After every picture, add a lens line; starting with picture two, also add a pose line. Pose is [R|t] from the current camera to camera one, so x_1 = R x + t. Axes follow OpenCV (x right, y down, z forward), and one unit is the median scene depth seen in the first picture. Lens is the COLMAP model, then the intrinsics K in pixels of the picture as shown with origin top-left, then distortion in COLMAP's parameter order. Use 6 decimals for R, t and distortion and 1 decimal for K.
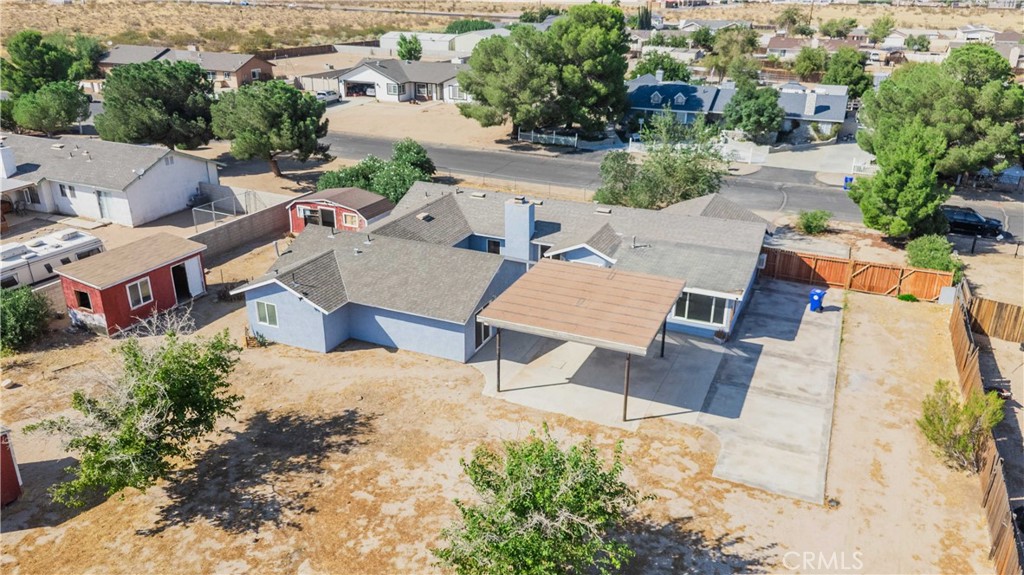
lens RADIAL K [[756.5, 0, 514.0], [0, 756.5, 284.8], [0, 0, 1]] dist [0.062997, -0.062210]
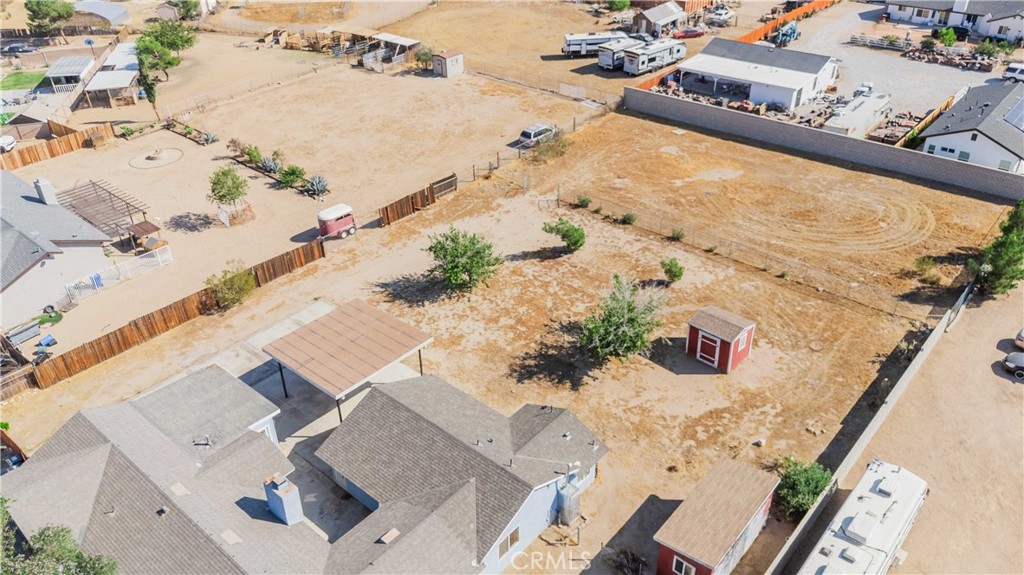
lens RADIAL K [[756.5, 0, 514.0], [0, 756.5, 284.8], [0, 0, 1]] dist [0.062997, -0.062210]
pose [[-0.956342, -0.149182, 0.251305, -0.349855], [0.117860, 0.589997, 0.798757, -0.741396], [-0.267429, 0.793504, -0.546656, 1.052699]]
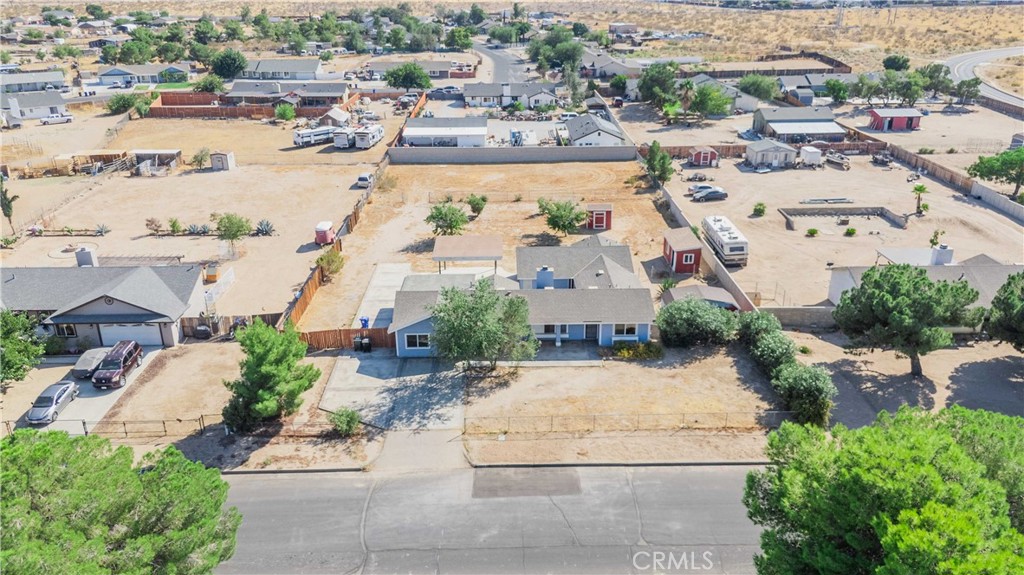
lens RADIAL K [[756.5, 0, 514.0], [0, 756.5, 284.8], [0, 0, 1]] dist [0.062997, -0.062210]
pose [[-0.906470, 0.151982, -0.393972, 0.608754], [-0.162067, 0.736318, 0.656940, -0.976473], [0.389931, 0.659347, -0.642819, 1.759988]]
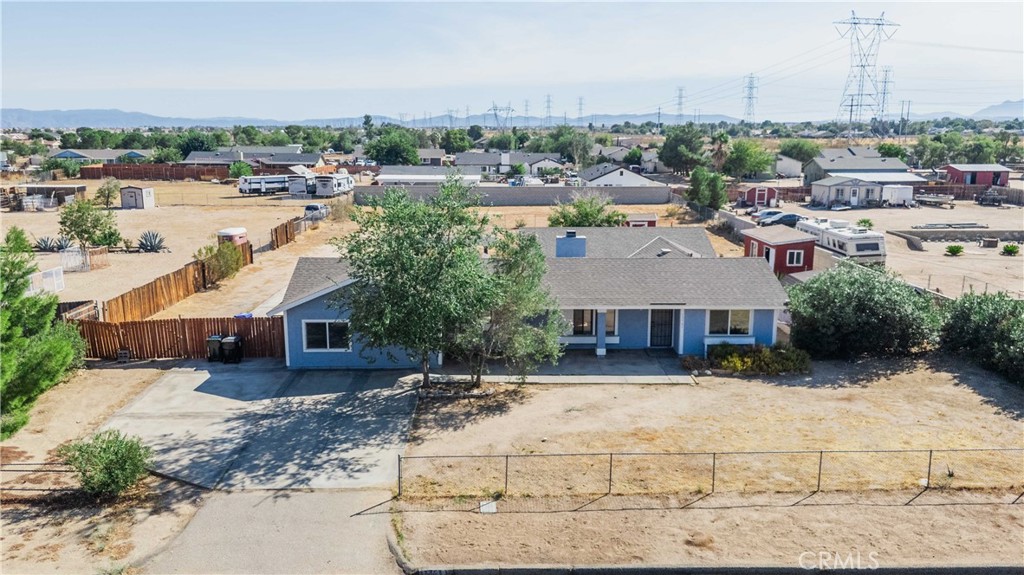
lens RADIAL K [[765.8, 0, 514.3], [0, 765.8, 287.0], [0, 0, 1]] dist [0.063103, -0.061780]
pose [[-0.905418, 0.070540, -0.418620, 0.399171], [-0.169612, 0.843863, 0.509044, -0.448029], [0.389166, 0.531901, -0.752084, 1.479784]]
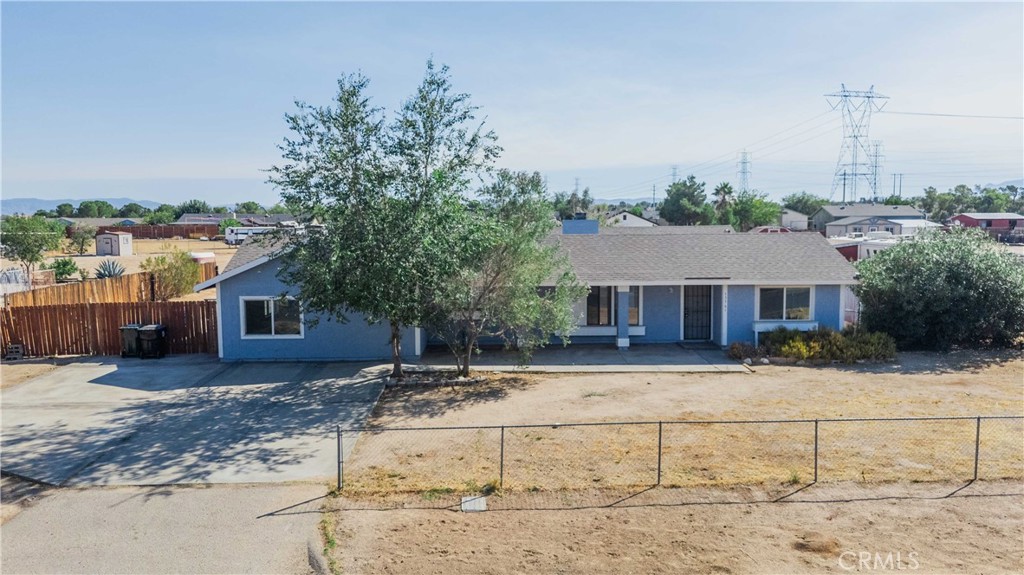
lens RADIAL K [[756.5, 0, 514.0], [0, 756.5, 284.8], [0, 0, 1]] dist [0.062997, -0.062210]
pose [[-0.904710, 0.031417, -0.424868, 0.341225], [-0.163425, 0.895391, 0.414206, -0.307681], [0.393436, 0.444171, -0.804935, 1.406791]]
